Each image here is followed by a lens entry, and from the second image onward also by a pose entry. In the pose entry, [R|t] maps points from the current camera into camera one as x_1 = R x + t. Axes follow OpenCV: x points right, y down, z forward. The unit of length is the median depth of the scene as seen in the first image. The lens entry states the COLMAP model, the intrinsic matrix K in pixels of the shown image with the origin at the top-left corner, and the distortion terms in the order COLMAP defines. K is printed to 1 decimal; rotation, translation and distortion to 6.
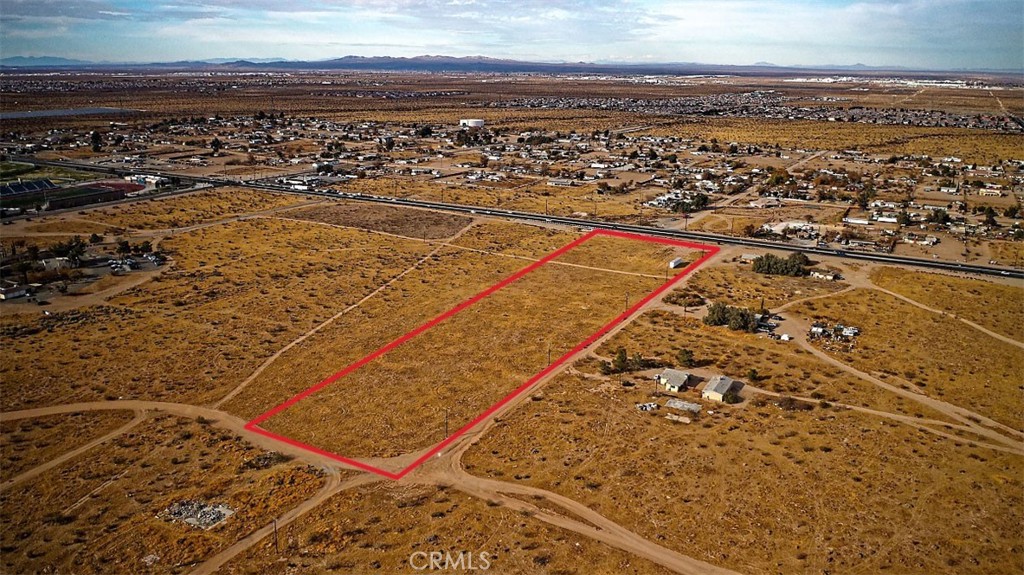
lens RADIAL K [[792.7, 0, 509.6], [0, 792.7, 285.0], [0, 0, 1]] dist [-0.040935, -0.000398]
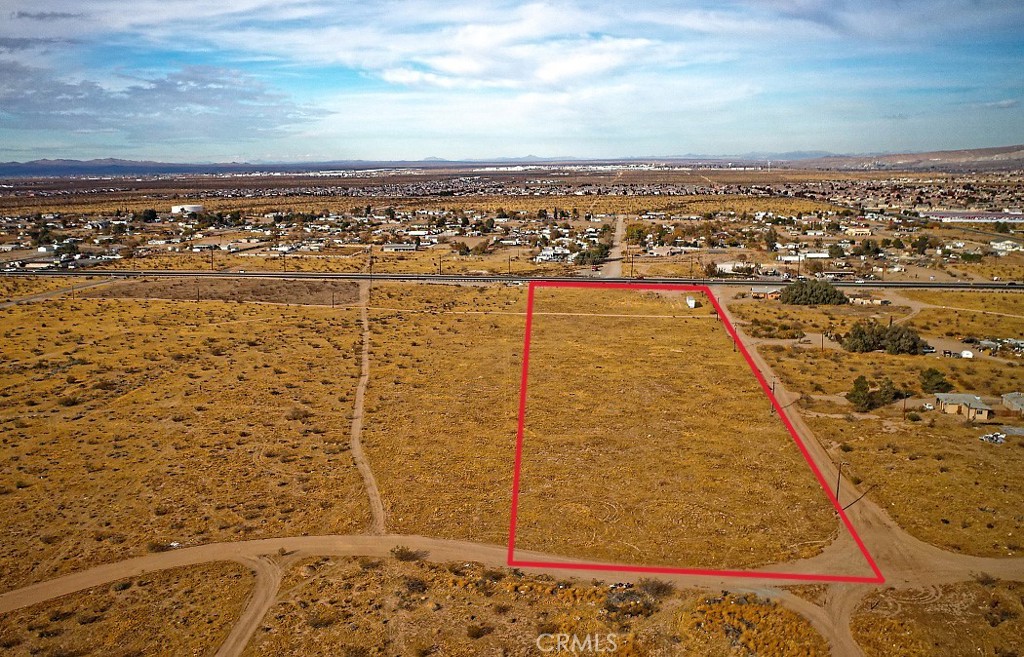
lens RADIAL K [[914.1, 0, 437.5], [0, 914.1, 319.4], [0, 0, 1]] dist [-0.042123, 0.004580]
pose [[0.952748, -0.074453, 0.294497, -0.343122], [0.104692, 0.990580, -0.088264, 0.049226], [-0.285151, 0.114924, 0.951568, 0.270631]]
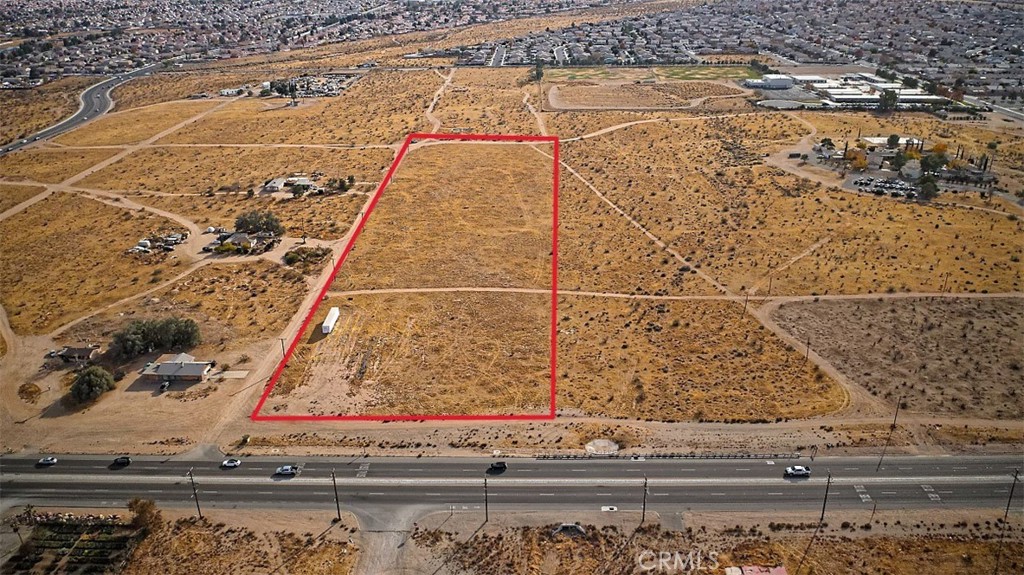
lens RADIAL K [[792.7, 0, 512.6], [0, 792.7, 287.7], [0, 0, 1]] dist [-0.040935, -0.000398]
pose [[-0.882284, 0.180176, -0.434870, 0.408165], [-0.124434, 0.801706, 0.584622, -0.488630], [0.453973, 0.569916, -0.684912, 1.728784]]
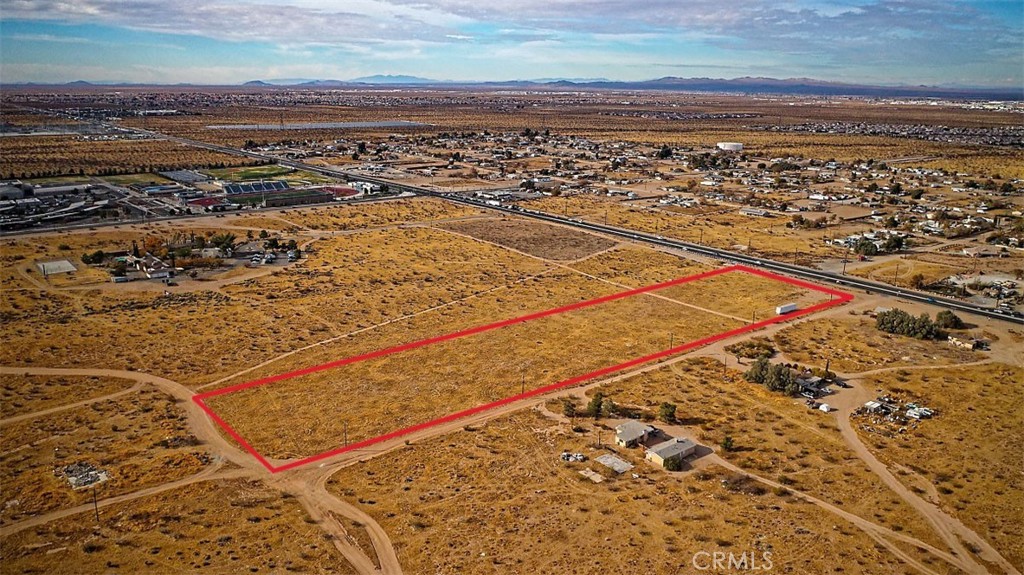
lens RADIAL K [[792.7, 0, 508.4], [0, 792.7, 285.4], [0, 0, 1]] dist [-0.040935, -0.000398]
pose [[0.925045, 0.094361, -0.367951, 0.291064], [-0.103306, 0.994639, -0.004641, -0.021189], [0.365540, 0.042305, 0.929834, 0.081694]]
